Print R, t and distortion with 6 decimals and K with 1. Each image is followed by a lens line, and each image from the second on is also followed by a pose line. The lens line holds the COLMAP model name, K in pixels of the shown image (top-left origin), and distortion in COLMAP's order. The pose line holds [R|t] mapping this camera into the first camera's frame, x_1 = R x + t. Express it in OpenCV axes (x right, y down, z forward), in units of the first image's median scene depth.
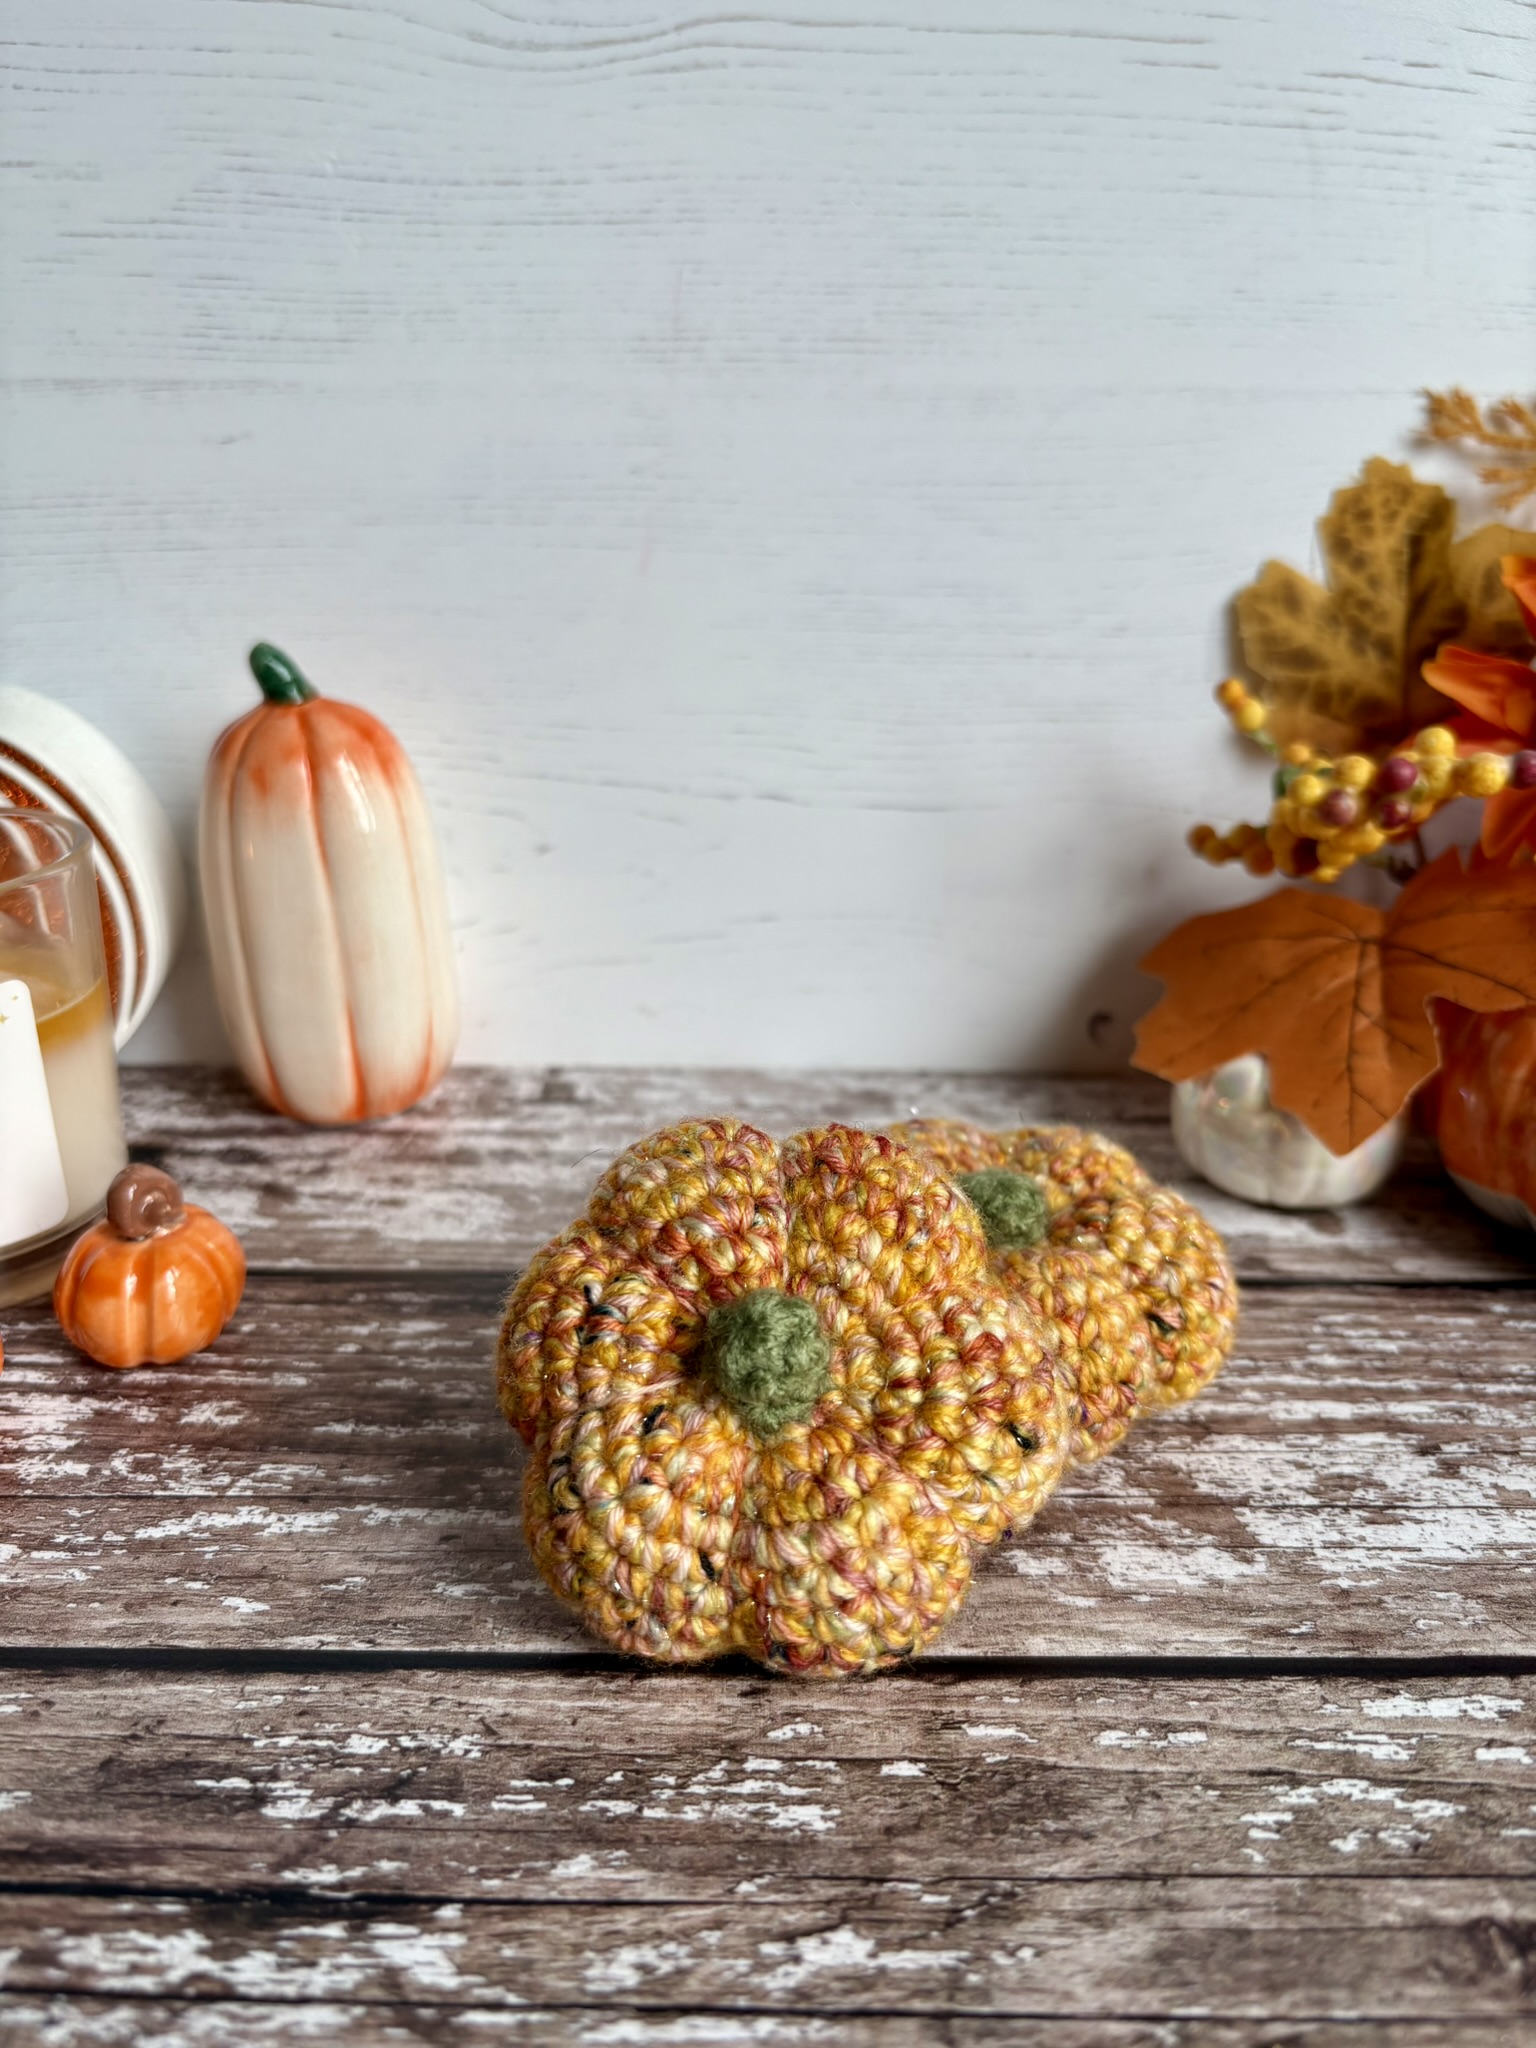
lens RADIAL K [[1606.3, 0, 766.6], [0, 1606.3, 1047.4], [0, 0, 1]] dist [-0.008204, -0.001811]
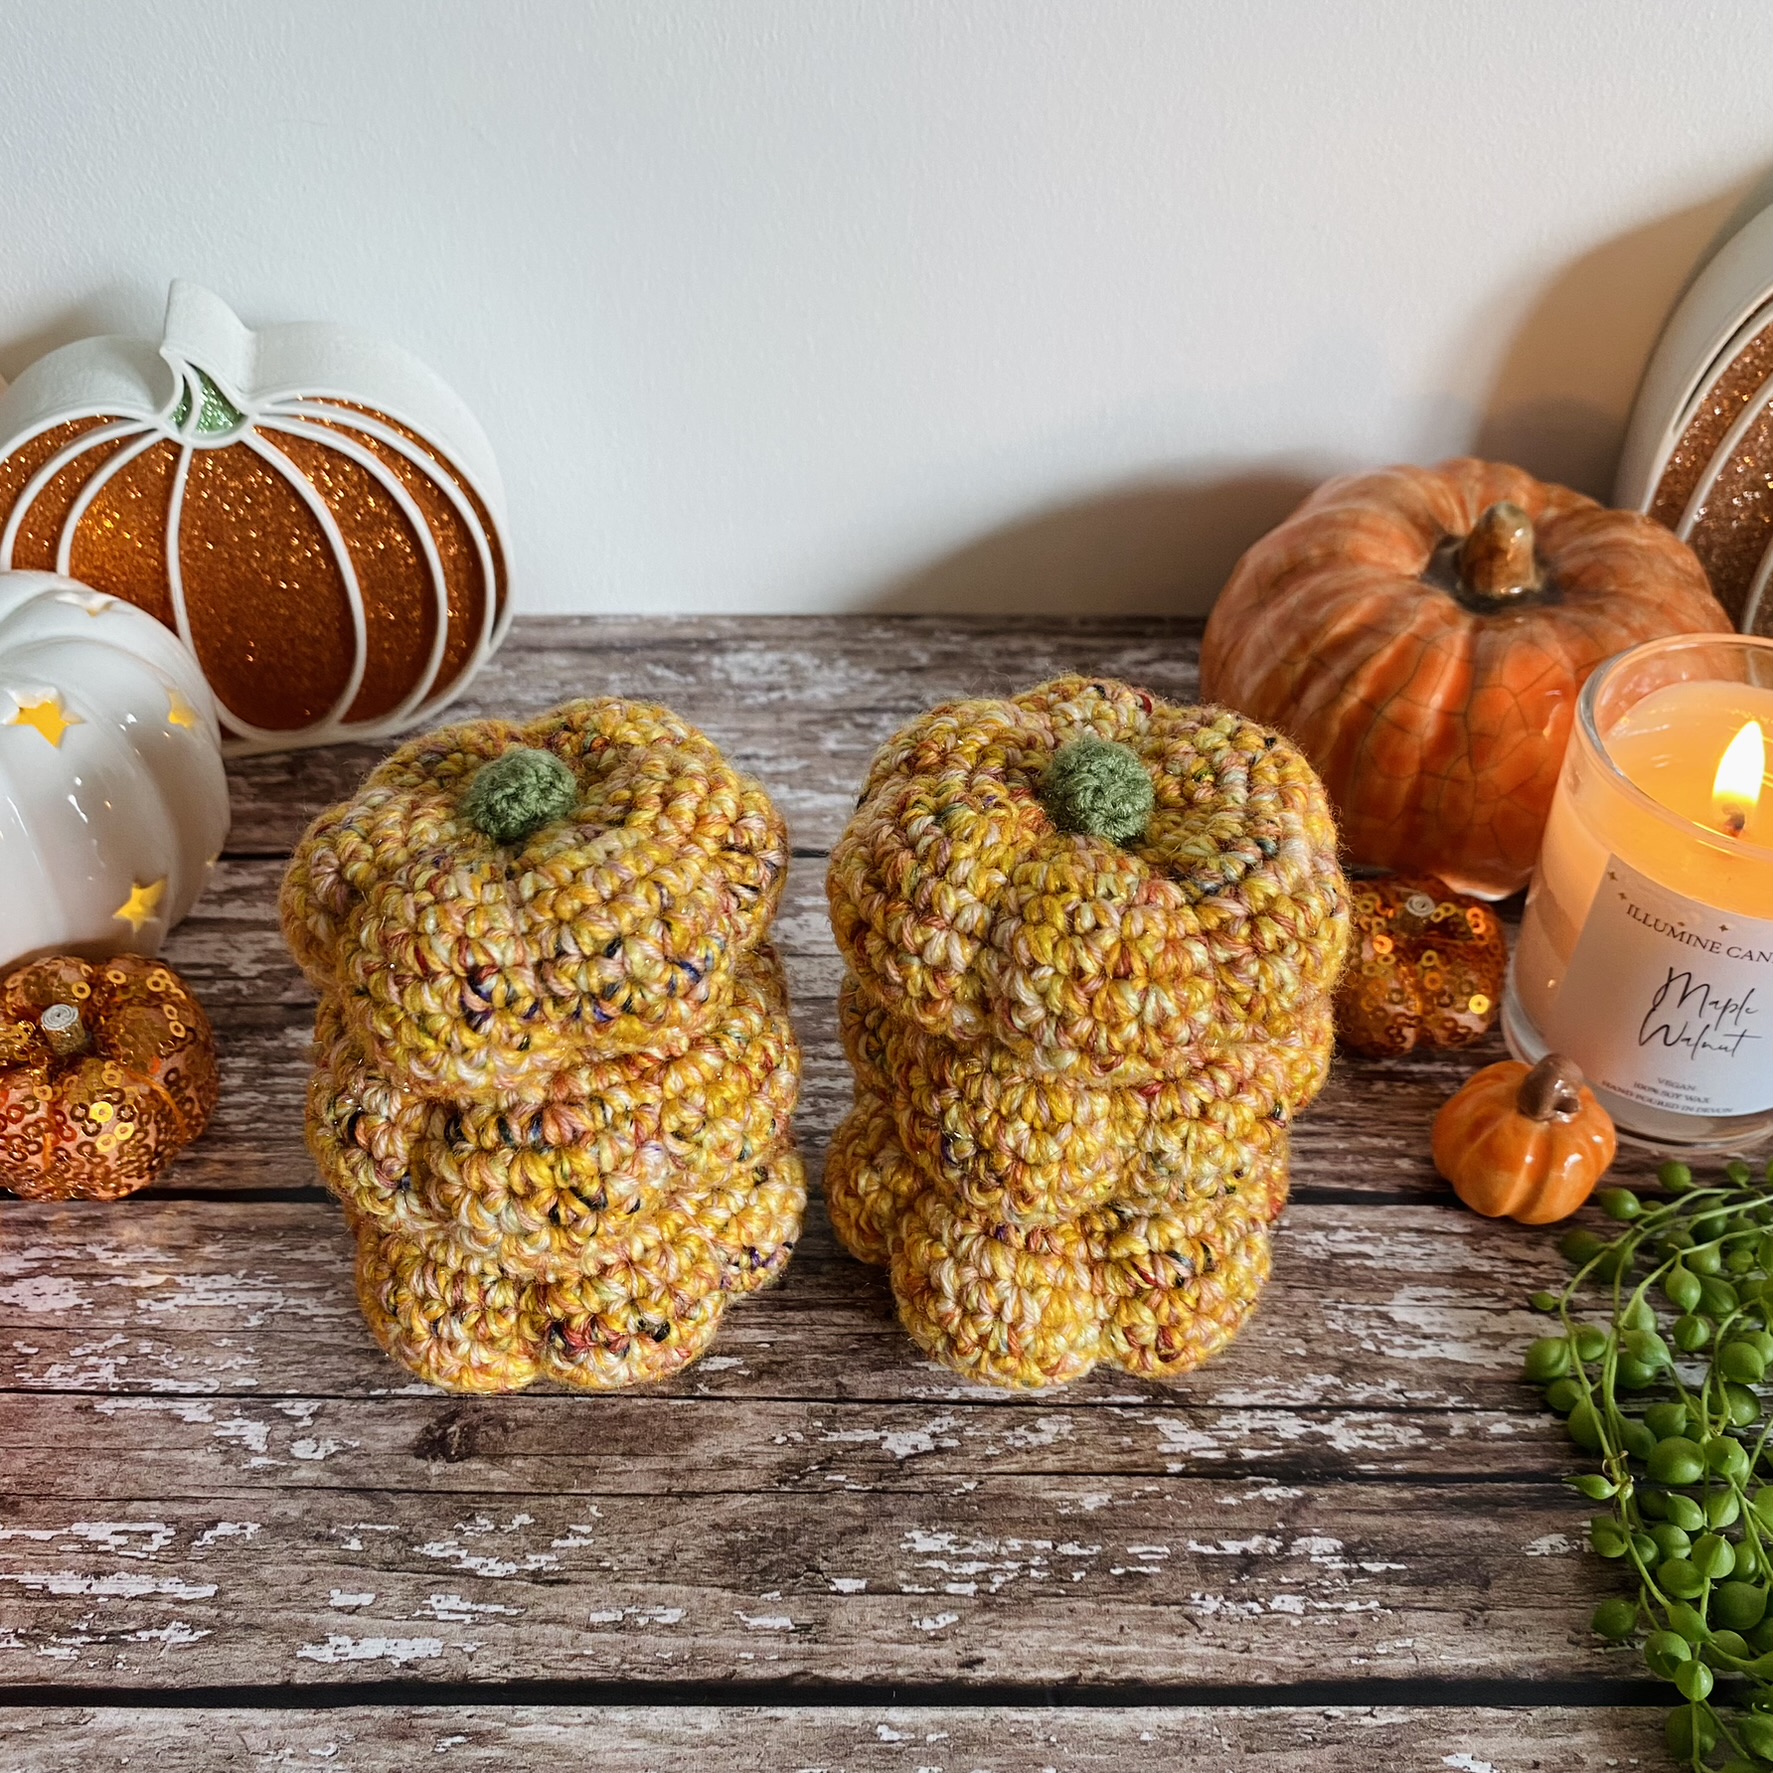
lens RADIAL K [[1842.4, 0, 882.0], [0, 1842.4, 840.1], [0, 0, 1]] dist [-0.058172, 0.073457]
pose [[-0.999838, -0.016098, -0.008105, 0.070032], [-0.014212, 0.427602, 0.903855, -0.944910], [-0.011085, 0.903824, -0.427761, 0.952191]]
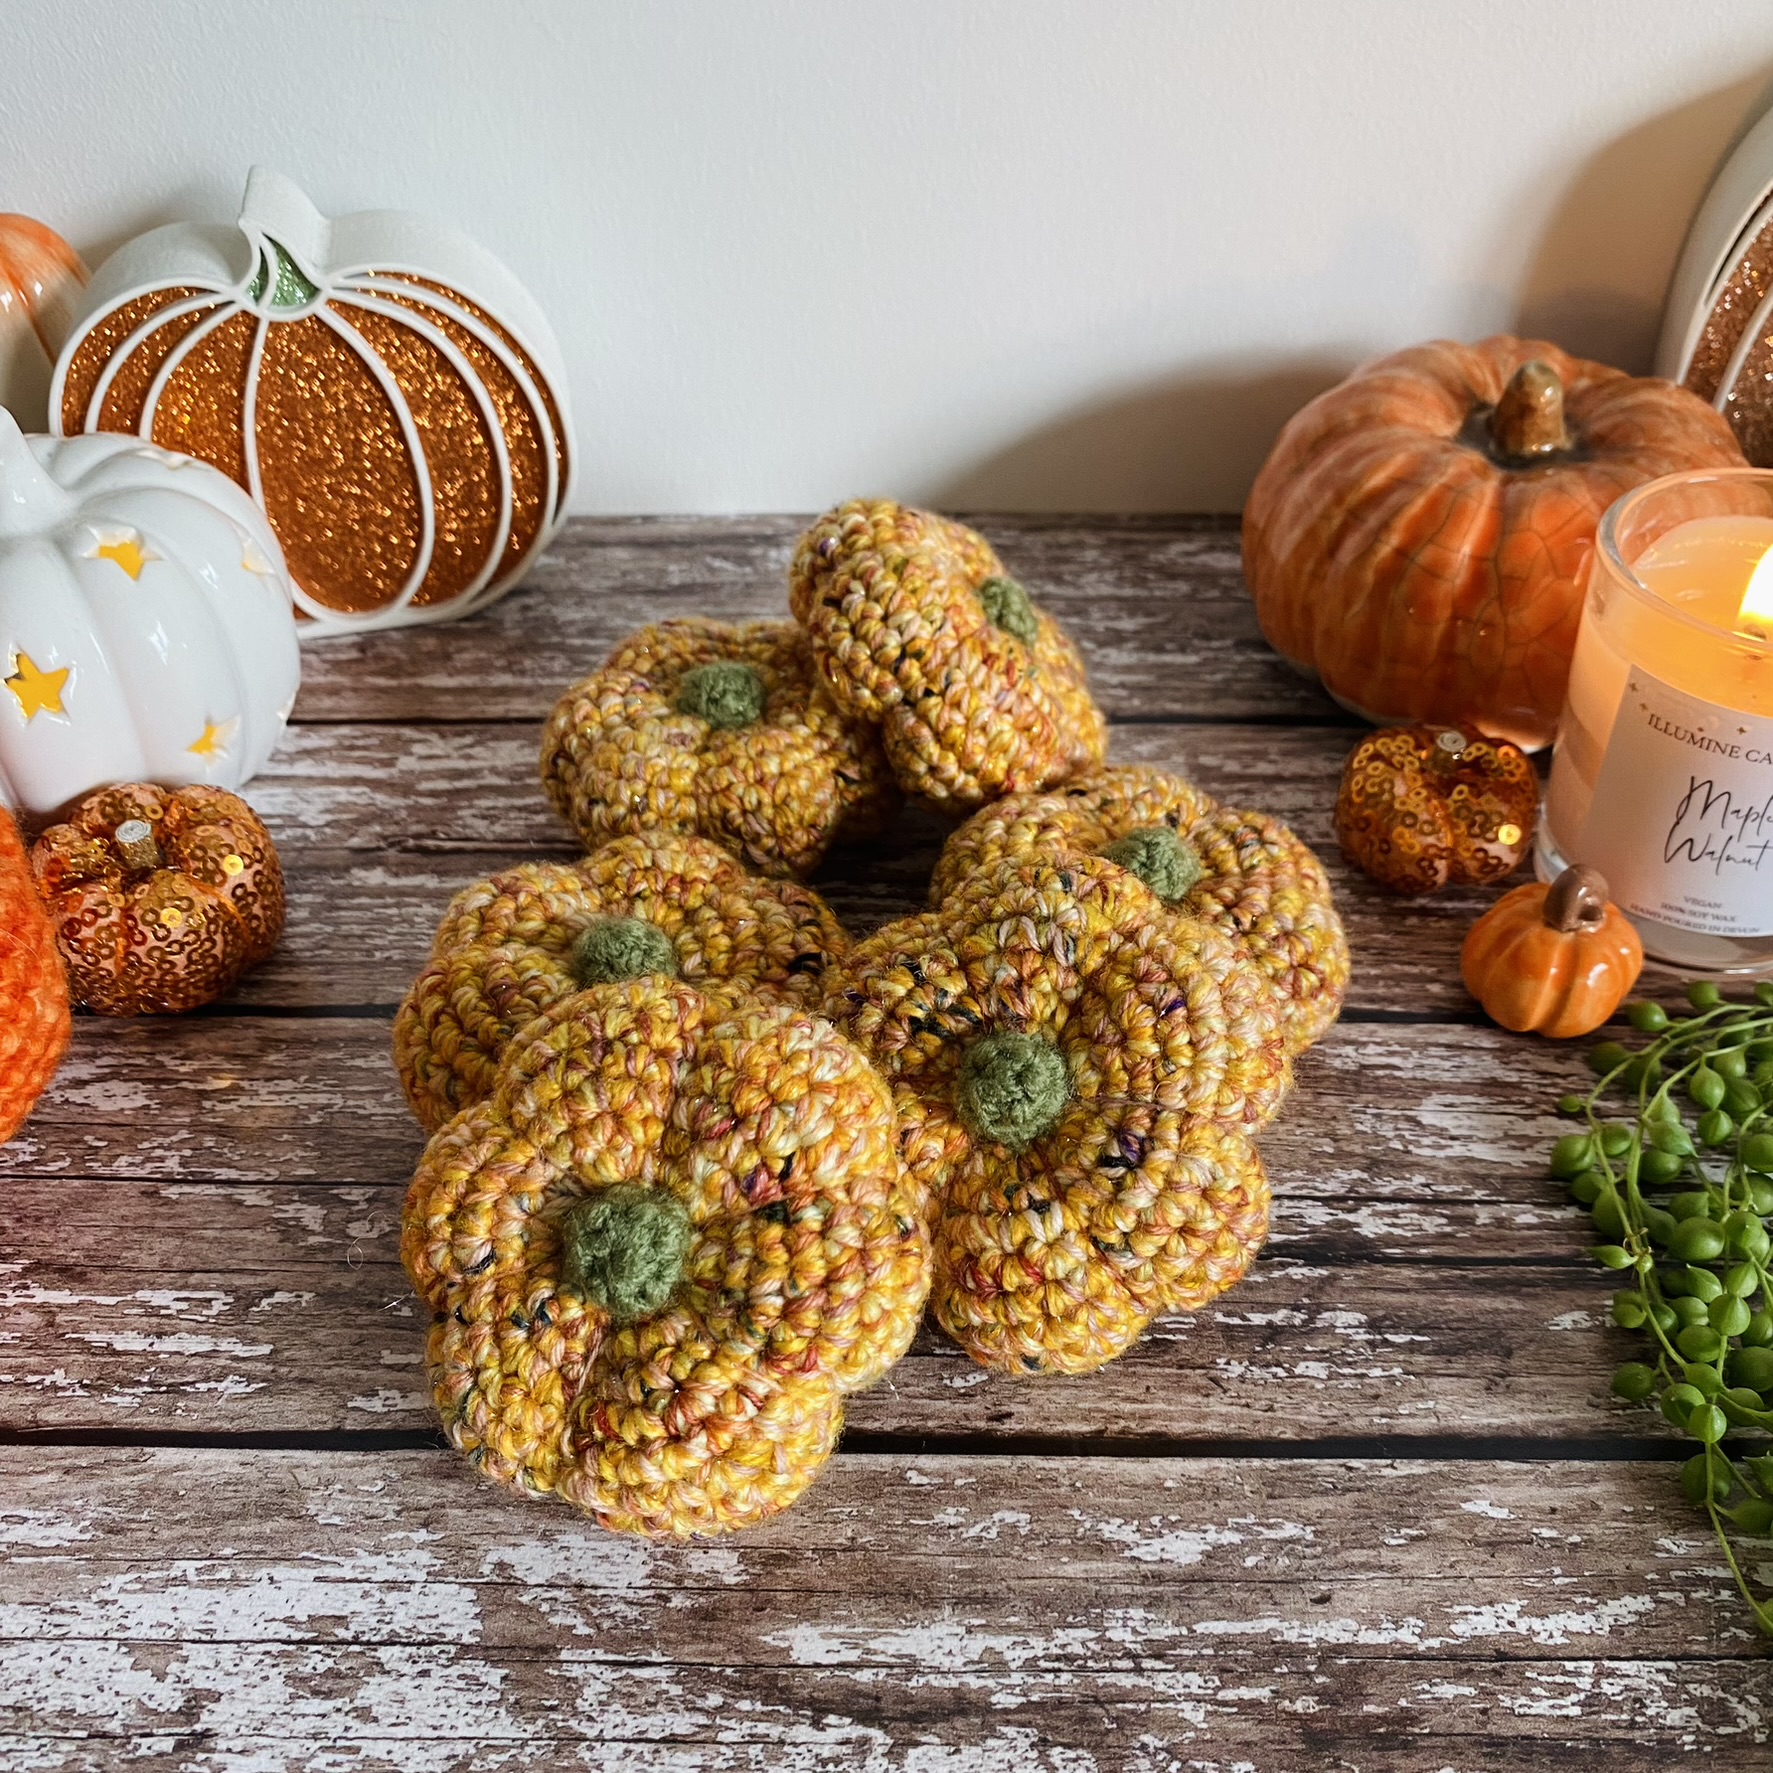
lens RADIAL K [[1828.0, 0, 912.9], [0, 1828.0, 833.5], [0, 0, 1]] dist [0.012108, -0.079834]
pose [[-0.999667, -0.016420, 0.019898, 0.033398], [0.010303, 0.452996, 0.891453, -0.907191], [-0.023651, 0.891361, -0.452676, 1.135904]]
